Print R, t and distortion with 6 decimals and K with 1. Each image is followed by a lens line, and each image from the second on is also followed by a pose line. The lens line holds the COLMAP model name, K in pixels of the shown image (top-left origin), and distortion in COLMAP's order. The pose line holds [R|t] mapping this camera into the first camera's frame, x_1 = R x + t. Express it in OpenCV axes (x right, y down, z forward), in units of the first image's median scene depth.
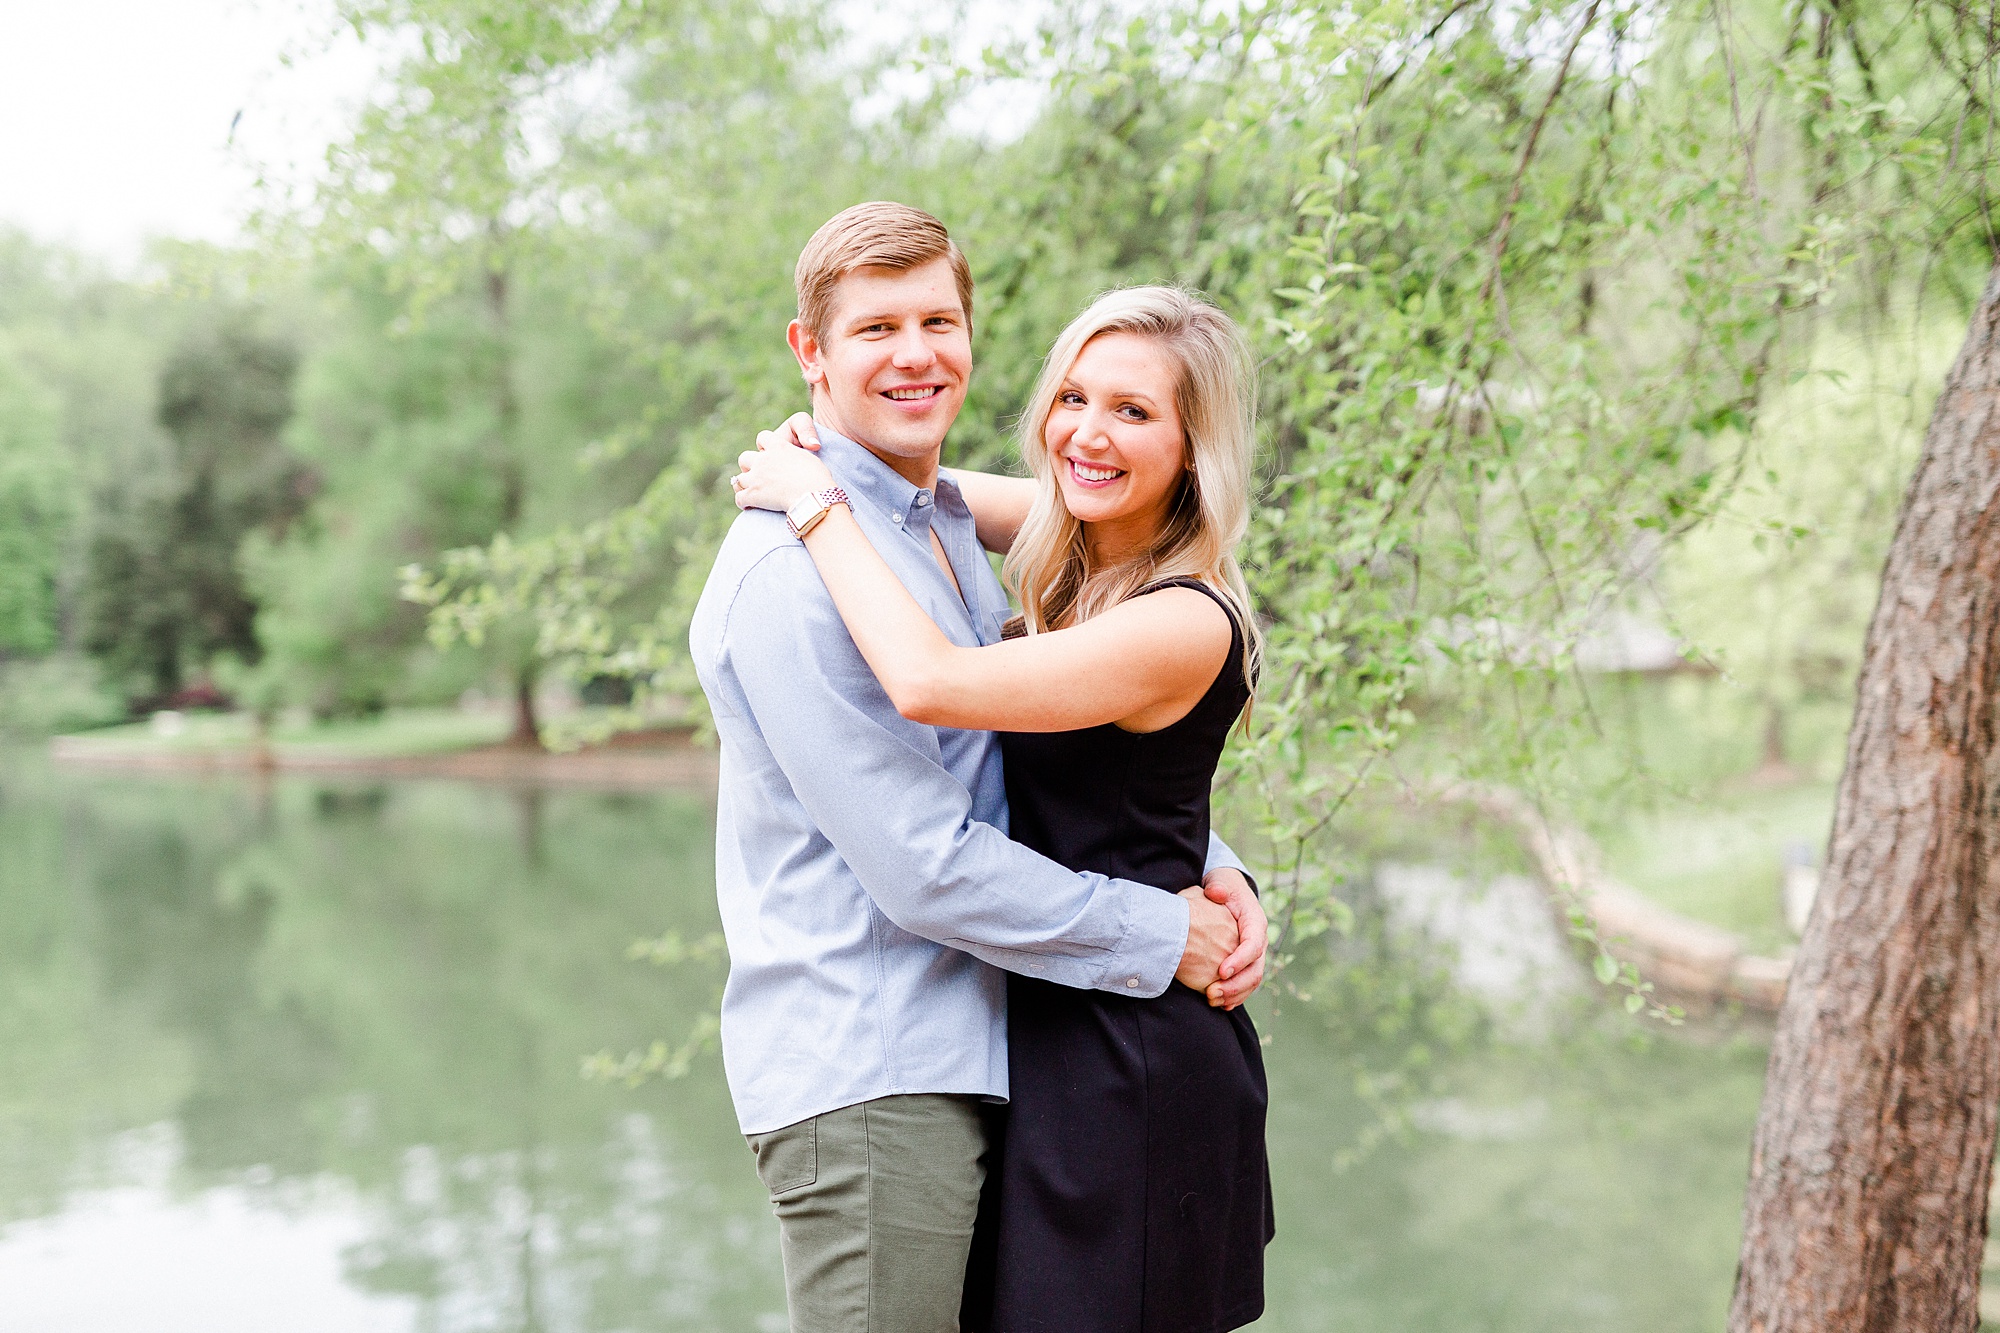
lens RADIAL K [[2781.0, 0, 1000.0], [0, 2781.0, 666.5], [0, 0, 1]] dist [0.010215, 0.014102]
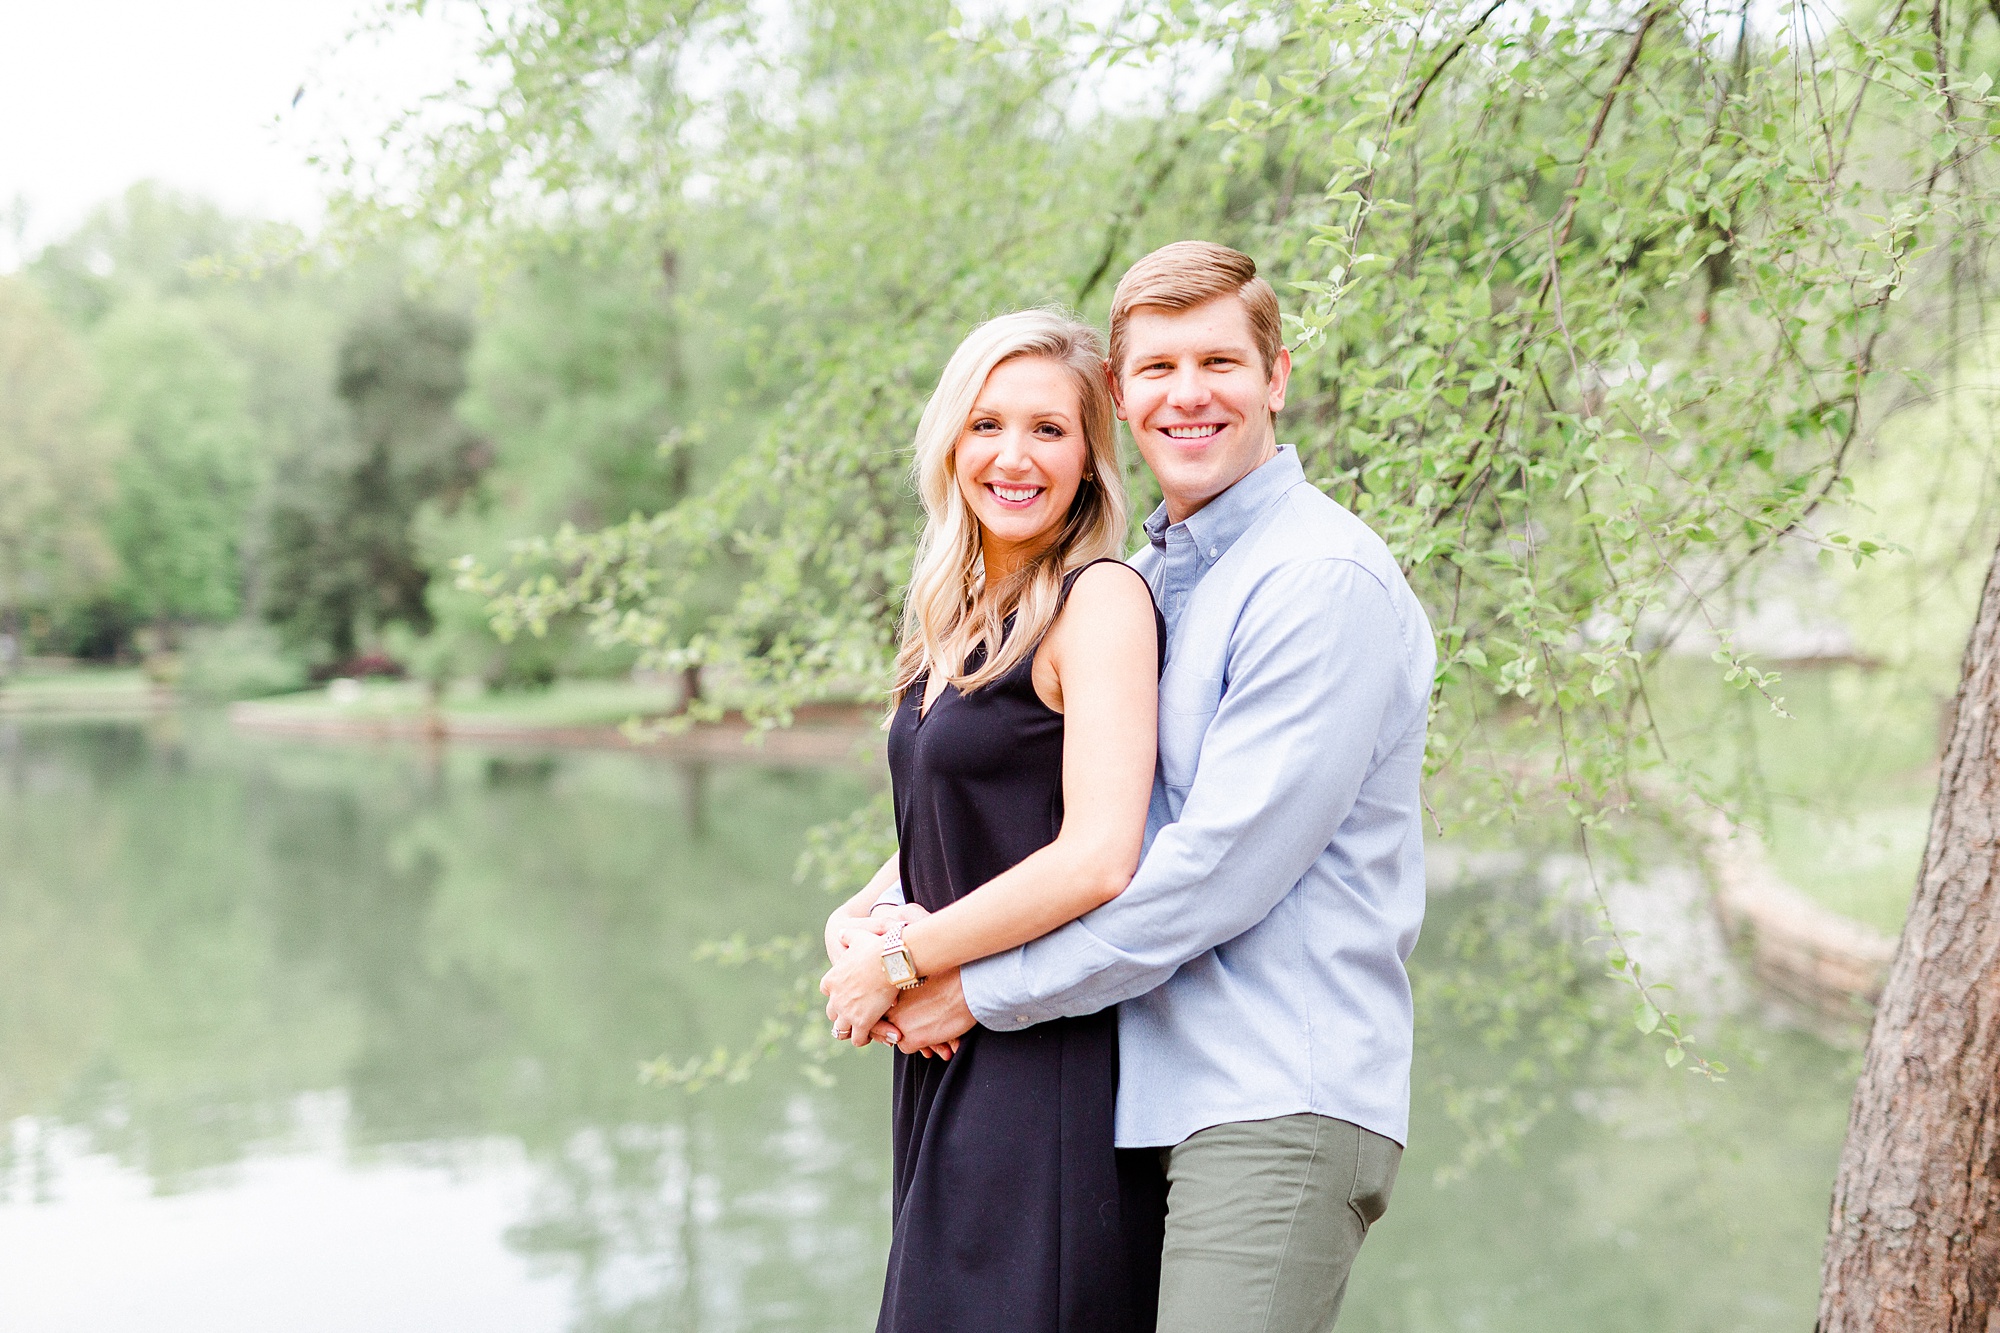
lens RADIAL K [[2781.0, 0, 1000.0], [0, 2781.0, 666.5], [0, 0, 1]] dist [0.010215, 0.014102]
pose [[0.997981, 0.012440, -0.062287, 0.029605], [-0.011885, 0.999886, 0.009269, -0.007092], [0.062395, -0.008510, 0.998015, 0.031711]]
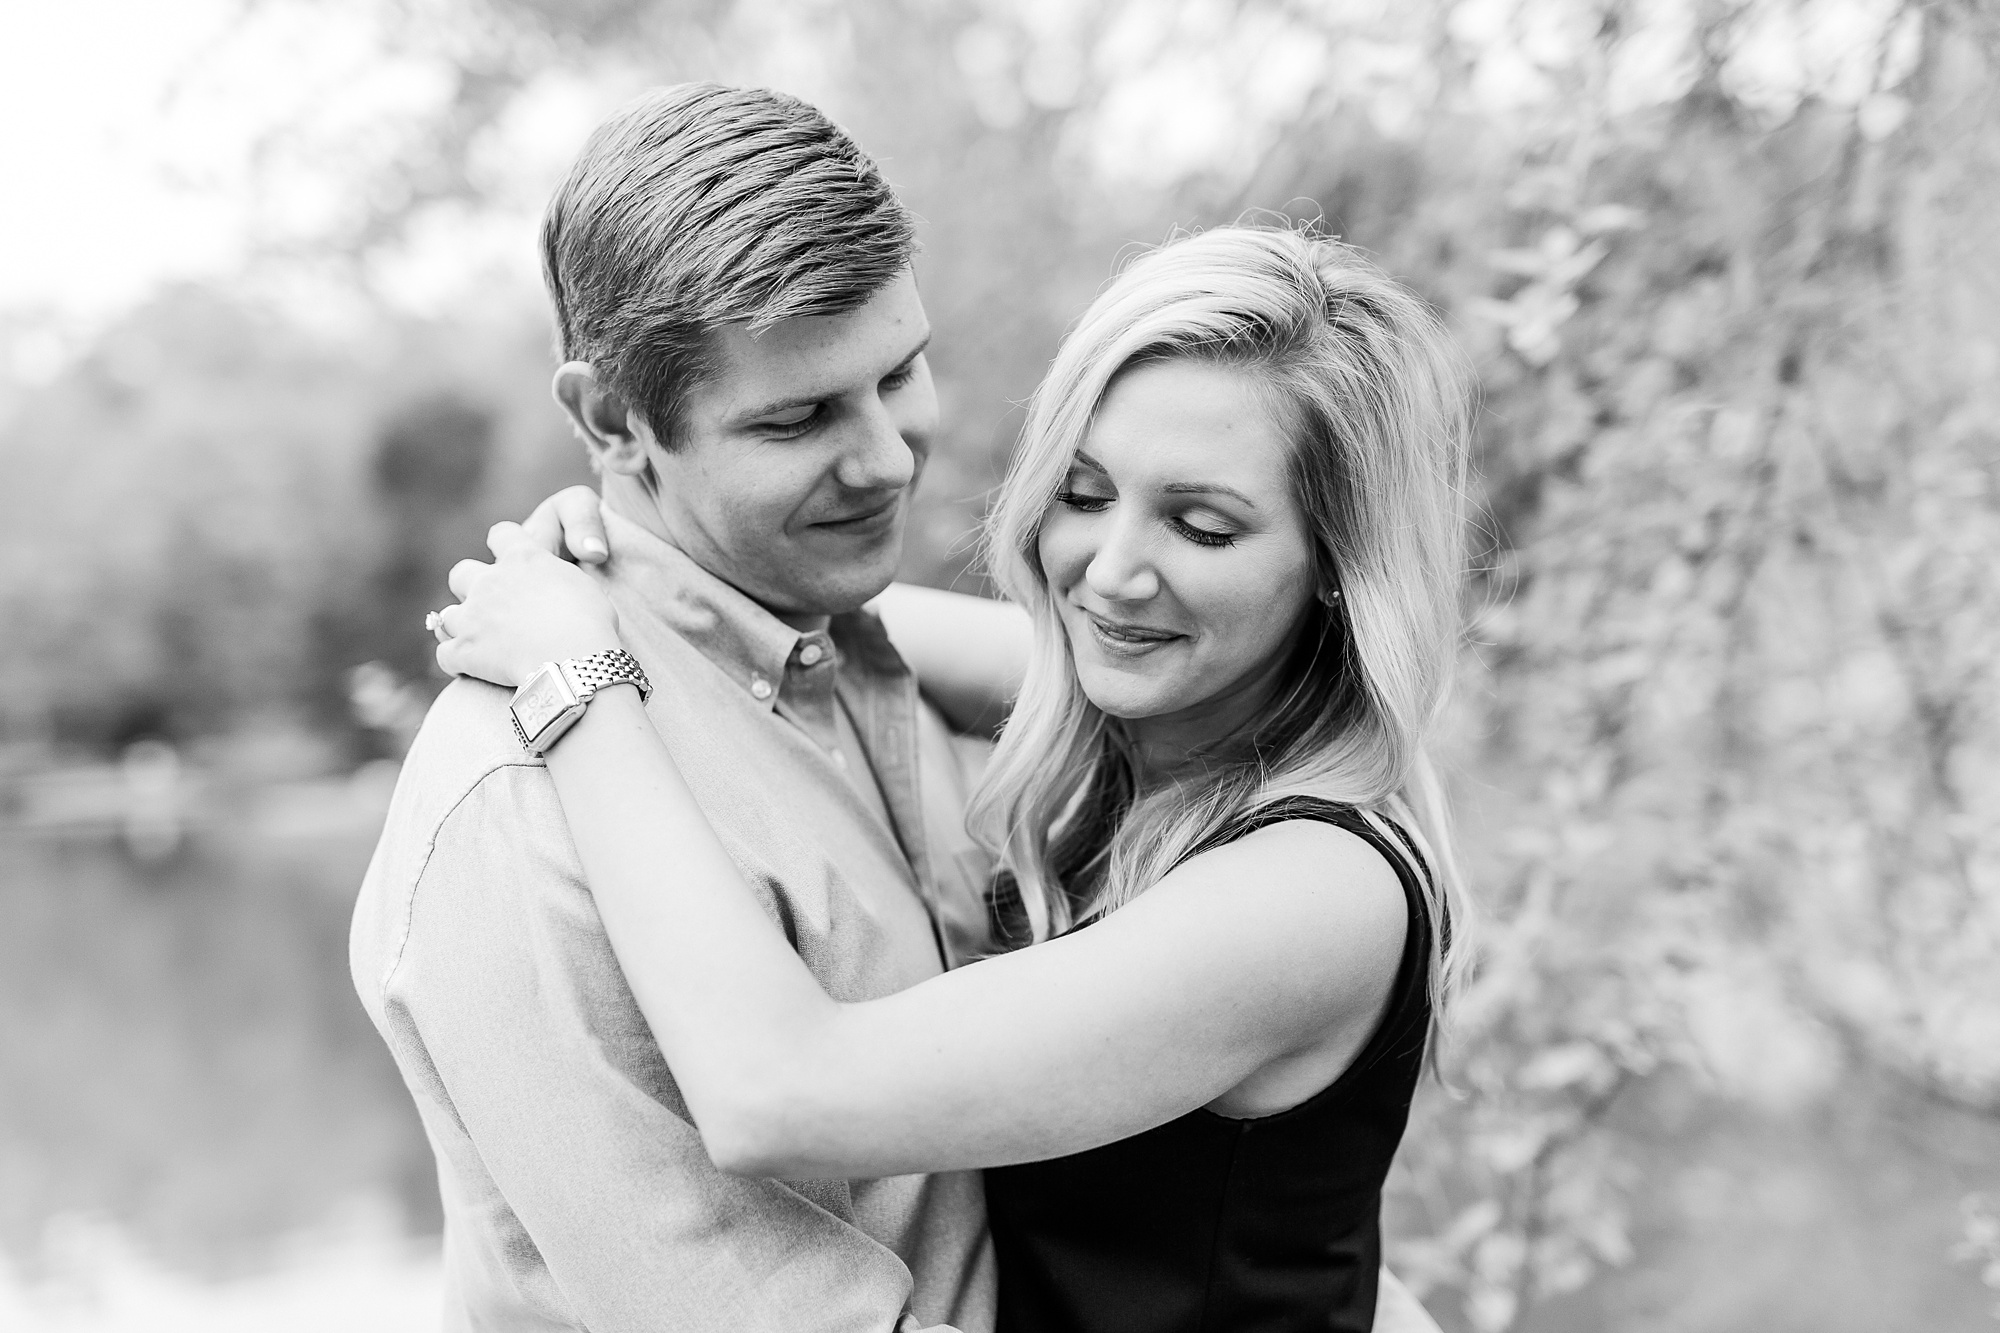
lens RADIAL K [[2781.0, 0, 1000.0], [0, 2781.0, 666.5], [0, 0, 1]] dist [0.010215, 0.014102]
pose [[0.996926, -0.012206, -0.077391, 0.017001], [0.010830, 0.999776, -0.018176, -0.019278], [0.077595, 0.017282, 0.996835, 0.178760]]
